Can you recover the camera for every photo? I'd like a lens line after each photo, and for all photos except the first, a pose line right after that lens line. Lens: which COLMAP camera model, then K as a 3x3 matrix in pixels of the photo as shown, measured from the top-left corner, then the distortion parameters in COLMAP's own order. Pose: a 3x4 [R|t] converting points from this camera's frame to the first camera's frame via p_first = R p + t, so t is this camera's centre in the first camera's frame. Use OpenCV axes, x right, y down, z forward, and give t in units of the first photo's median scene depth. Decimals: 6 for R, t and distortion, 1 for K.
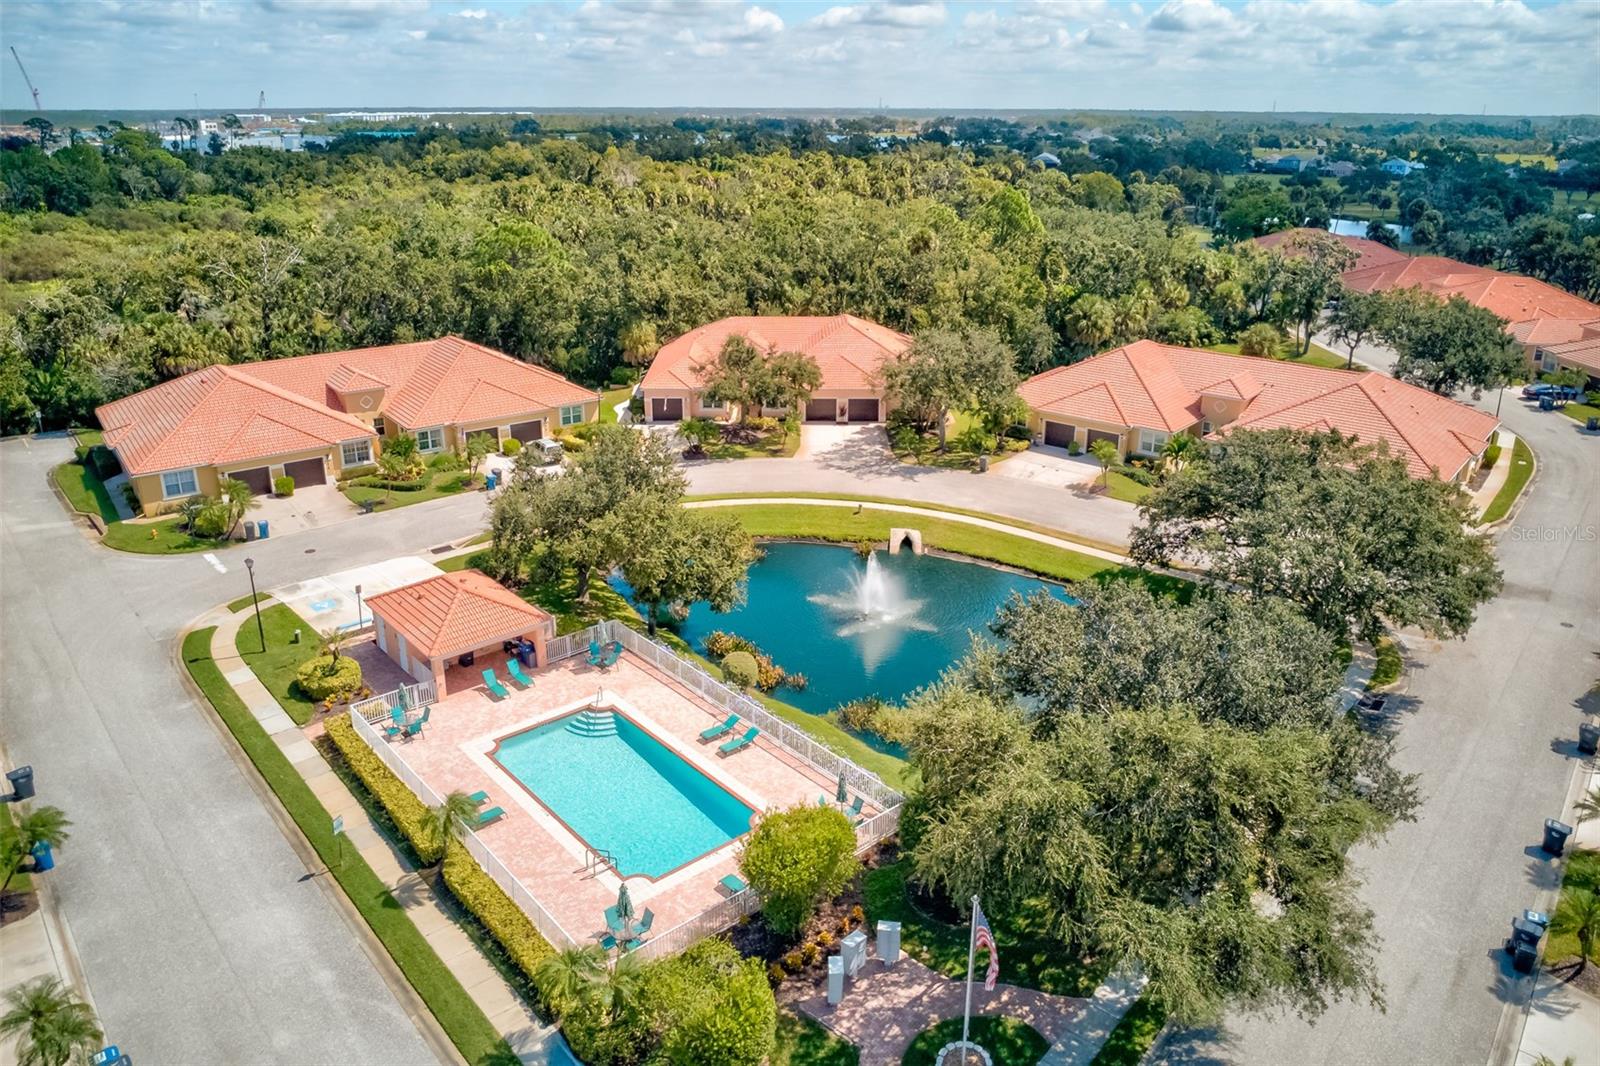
lens RADIAL K [[1147.4, 0, 800.0], [0, 1147.4, 533.0], [0, 0, 1]] dist [-0.033123, 0.004528]
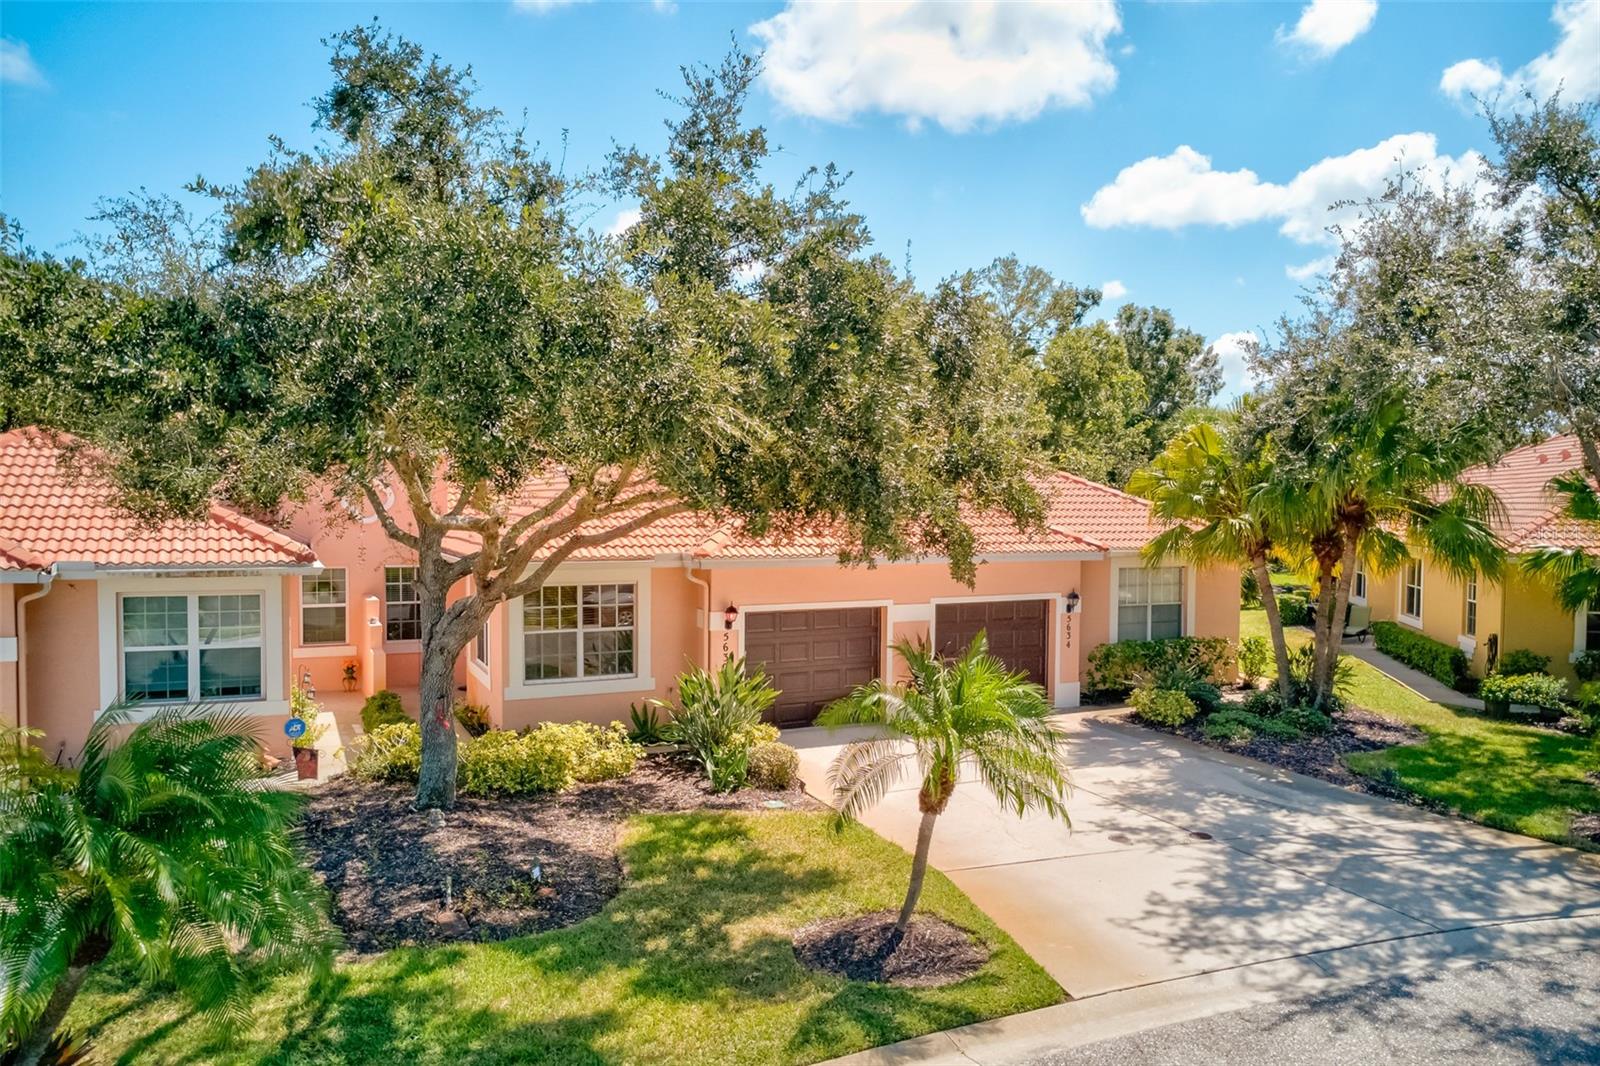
lens RADIAL K [[1116.3, 0, 800.0], [0, 1116.3, 533.0], [0, 0, 1]] dist [-0.050762, 0.029581]
pose [[0.904204, -0.008723, 0.427012, -0.065439], [0.150075, 0.942526, -0.298532, -0.073166], [-0.399866, 0.334018, 0.853545, 0.832194]]
